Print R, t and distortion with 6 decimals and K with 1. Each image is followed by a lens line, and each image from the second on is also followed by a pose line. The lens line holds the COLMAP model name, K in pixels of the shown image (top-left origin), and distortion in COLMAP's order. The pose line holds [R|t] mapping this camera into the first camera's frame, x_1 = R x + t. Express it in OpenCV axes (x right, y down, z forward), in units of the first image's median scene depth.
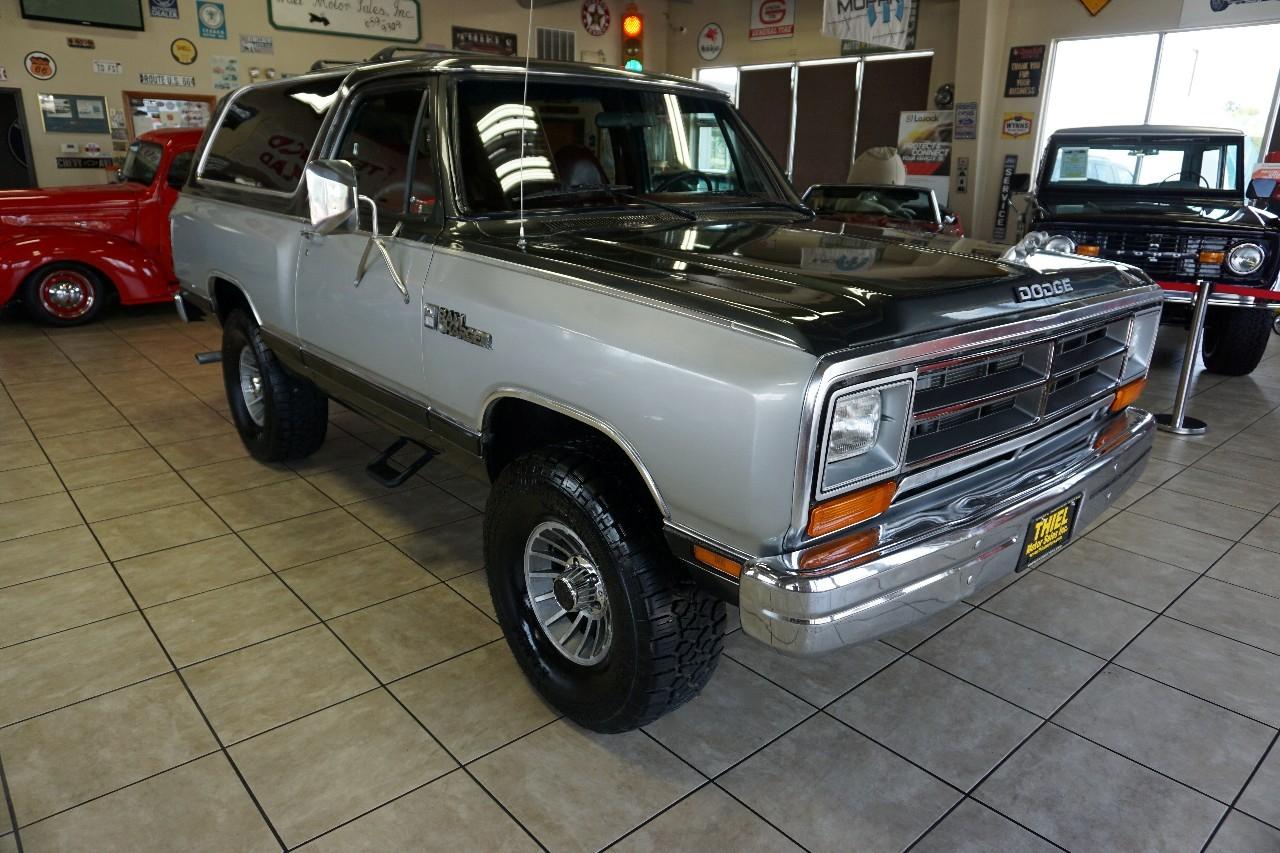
lens RADIAL K [[851.1, 0, 648.3], [0, 851.1, 422.3], [0, 0, 1]] dist [-0.039714, 0.033617]
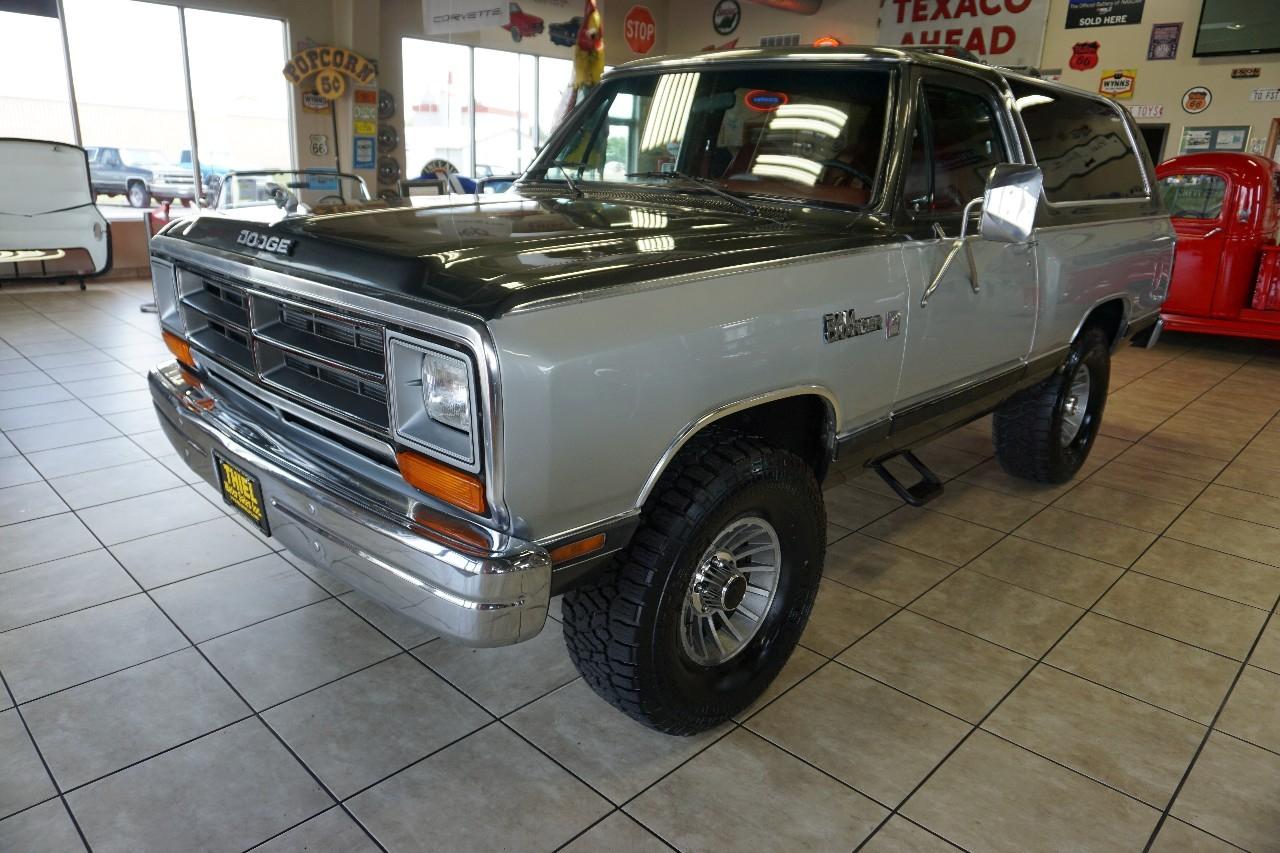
lens RADIAL K [[851.1, 0, 629.4], [0, 851.1, 423.6], [0, 0, 1]] dist [-0.039714, 0.033617]
pose [[0.059962, 0.275592, -0.959403, 1.033960], [-0.327438, 0.913381, 0.241908, -0.238252], [0.942968, 0.299640, 0.145007, 0.915599]]
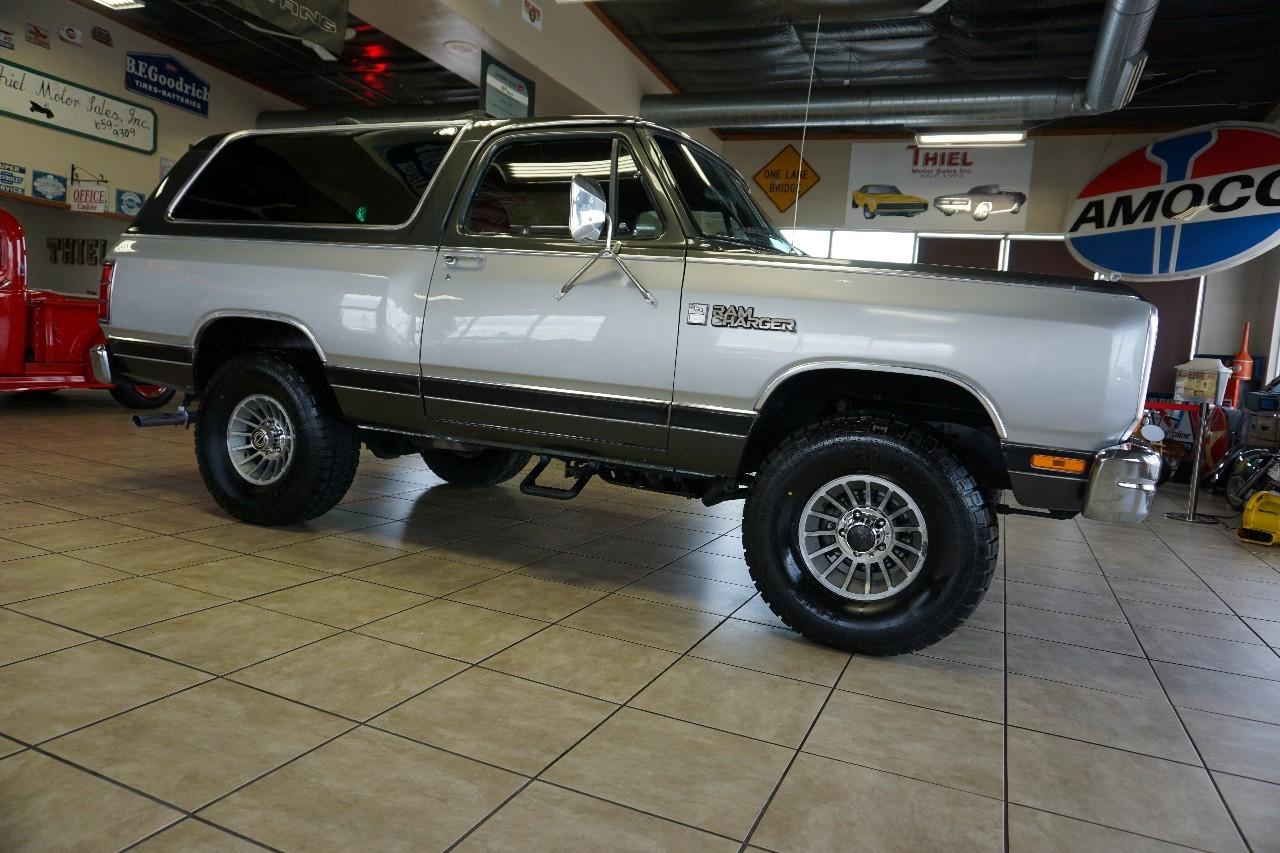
lens RADIAL K [[851.1, 0, 640.5], [0, 851.1, 431.3], [0, 0, 1]] dist [-0.039714, 0.033617]
pose [[0.902164, 0.014775, 0.431141, -0.660095], [0.069981, 0.981163, -0.180058, 0.185101], [-0.425680, 0.192613, 0.884136, 0.049911]]
